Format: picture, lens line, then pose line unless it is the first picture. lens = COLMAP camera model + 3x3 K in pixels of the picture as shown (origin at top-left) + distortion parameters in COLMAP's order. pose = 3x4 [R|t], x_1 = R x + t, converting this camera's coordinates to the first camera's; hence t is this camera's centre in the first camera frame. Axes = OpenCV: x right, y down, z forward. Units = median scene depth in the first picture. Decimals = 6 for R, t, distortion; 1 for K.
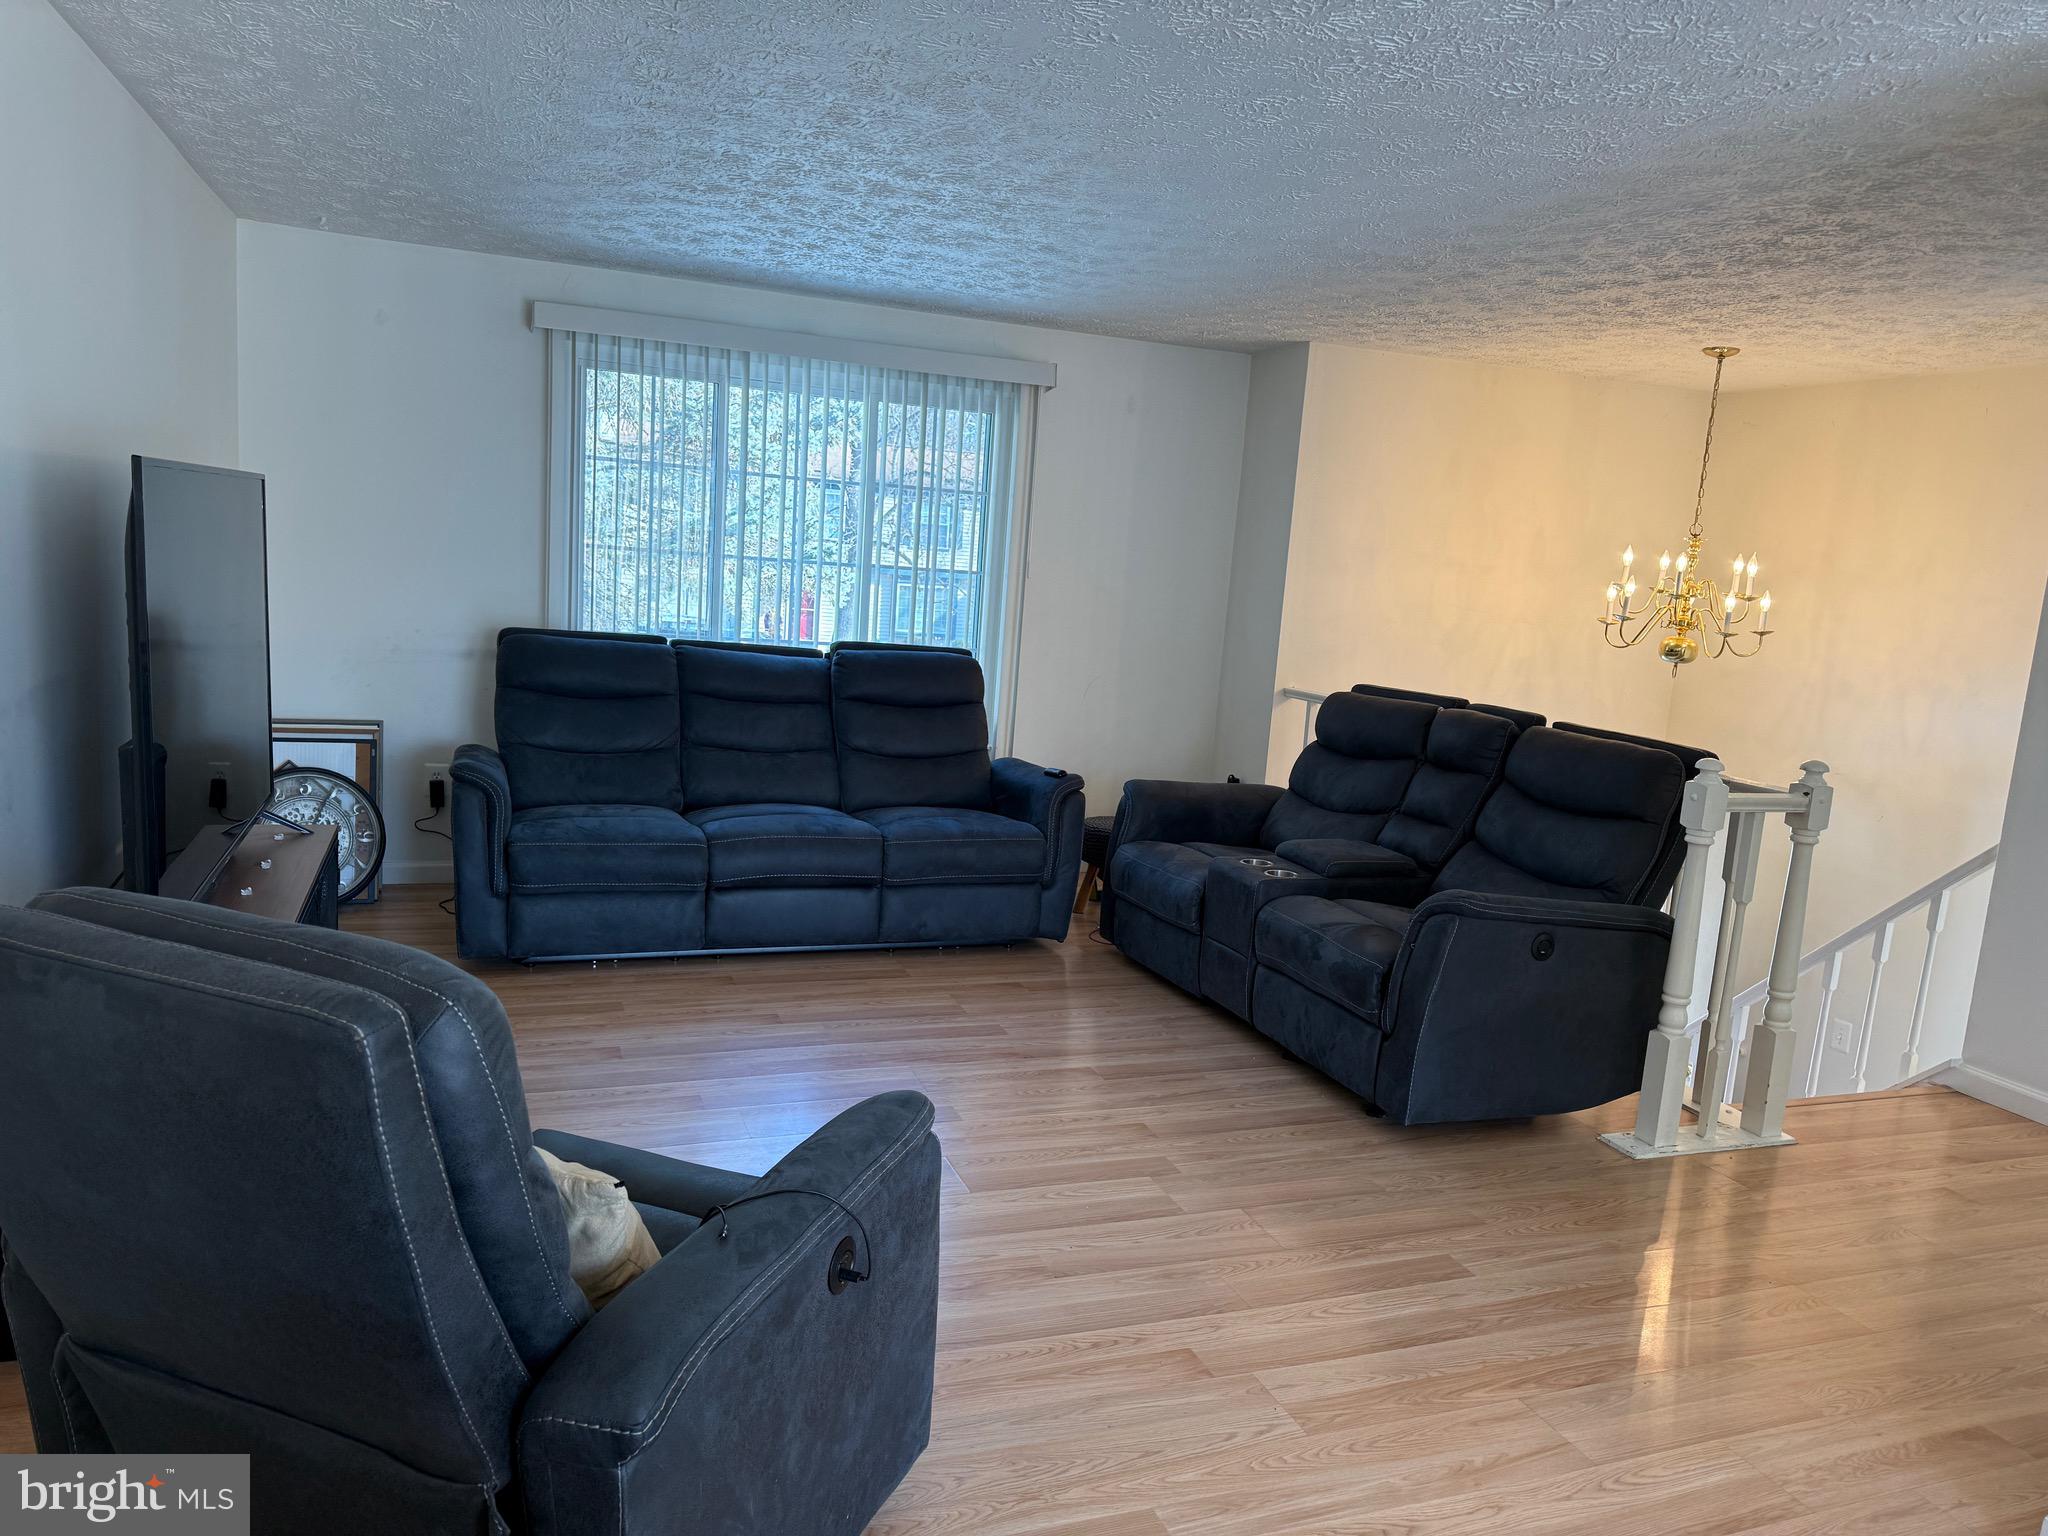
lens RADIAL K [[1426.2, 0, 1030.2], [0, 1426.2, 772.6], [0, 0, 1]] dist [0.152115, -0.280864]
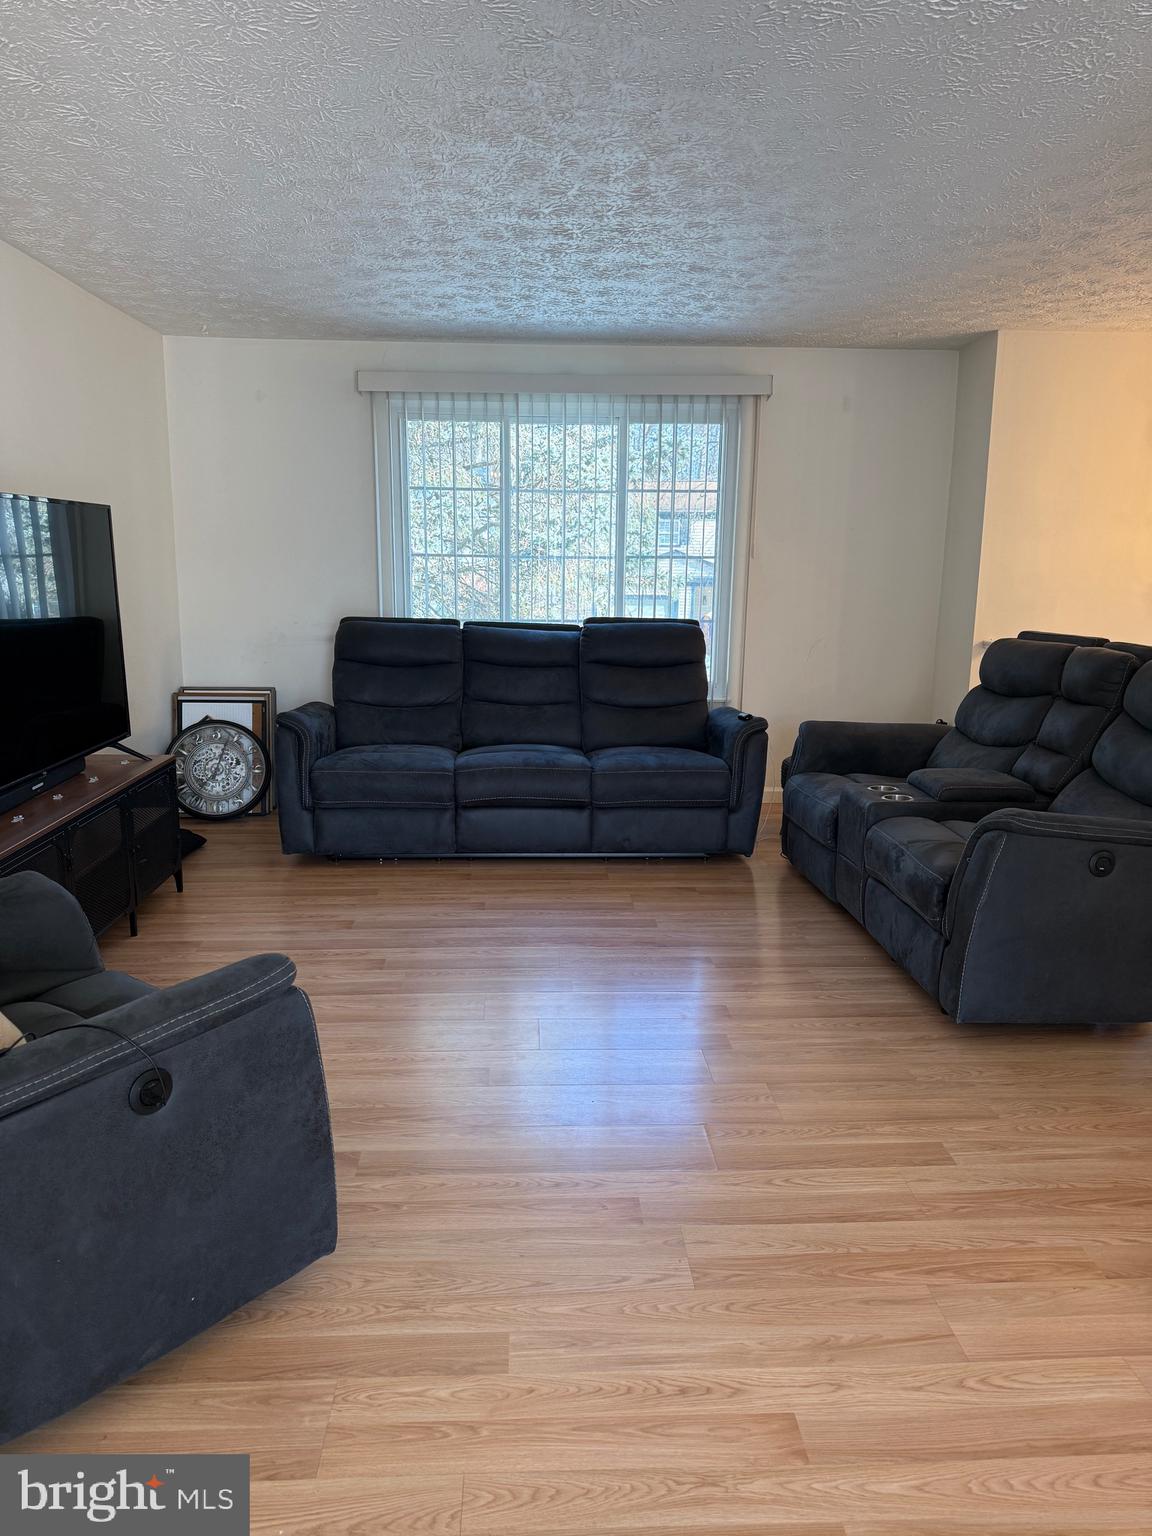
lens RADIAL K [[1069.6, 0, 577.9], [0, 1069.6, 773.7], [0, 0, 1]] dist [0.152115, -0.280864]
pose [[0.948248, 0.000759, -0.317531, 0.187010], [0.009186, 0.999513, 0.029821, 0.021698], [0.317399, -0.031195, 0.947779, 0.104877]]
